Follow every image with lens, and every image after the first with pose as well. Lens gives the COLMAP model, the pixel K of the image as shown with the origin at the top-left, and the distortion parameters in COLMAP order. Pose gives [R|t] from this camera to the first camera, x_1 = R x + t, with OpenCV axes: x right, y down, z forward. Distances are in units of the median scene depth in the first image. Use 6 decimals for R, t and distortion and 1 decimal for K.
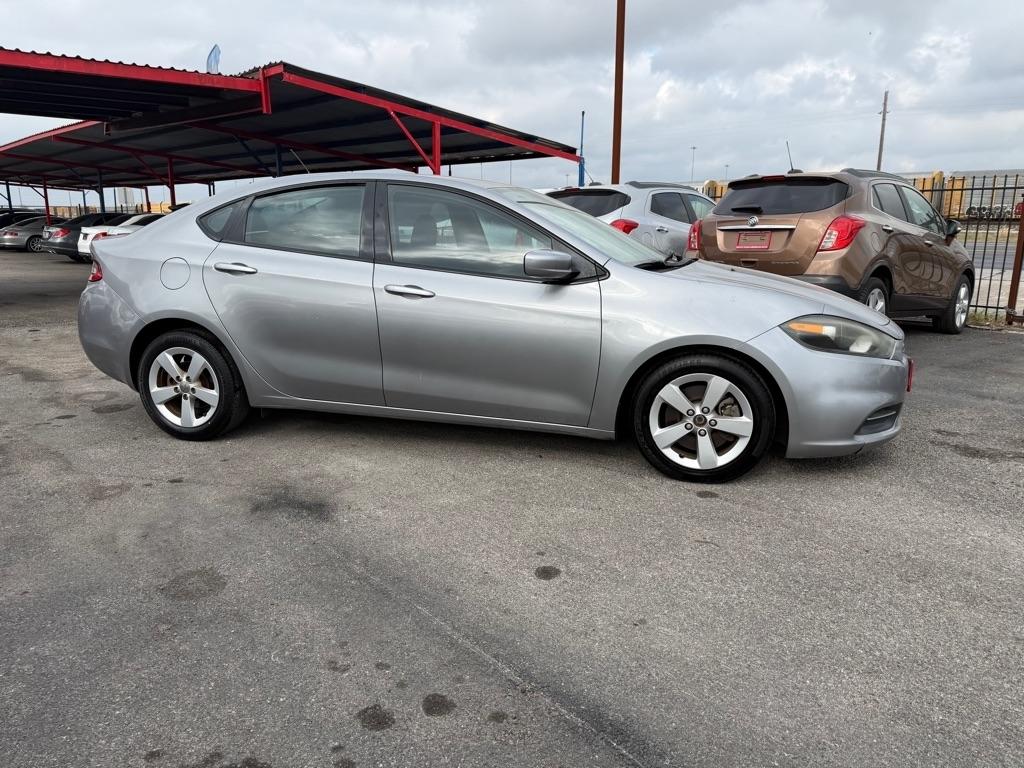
lens RADIAL K [[702.6, 0, 512.0], [0, 702.6, 384.0], [0, 0, 1]] dist [0.039618, -0.049448]
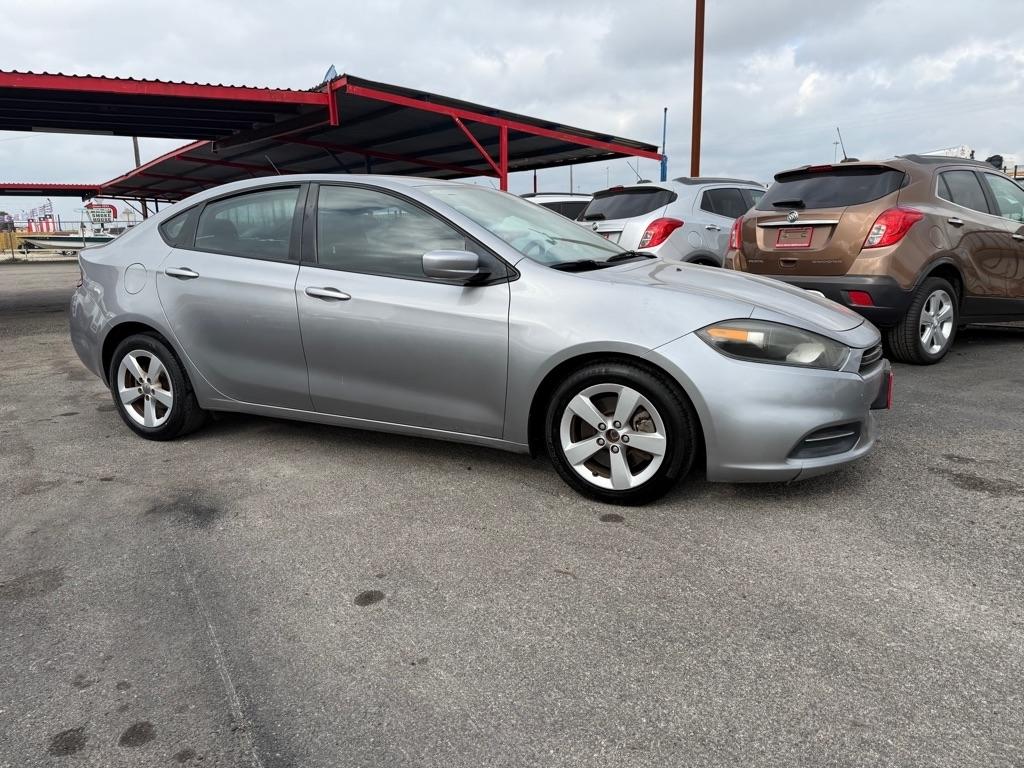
lens RADIAL K [[702.6, 0, 512.0], [0, 702.6, 384.0], [0, 0, 1]] dist [0.039618, -0.049448]
pose [[0.984313, 0.017149, -0.175594, 0.247454], [-0.018448, 0.999813, -0.005772, -0.005874], [0.175463, 0.008920, 0.984446, 0.075259]]
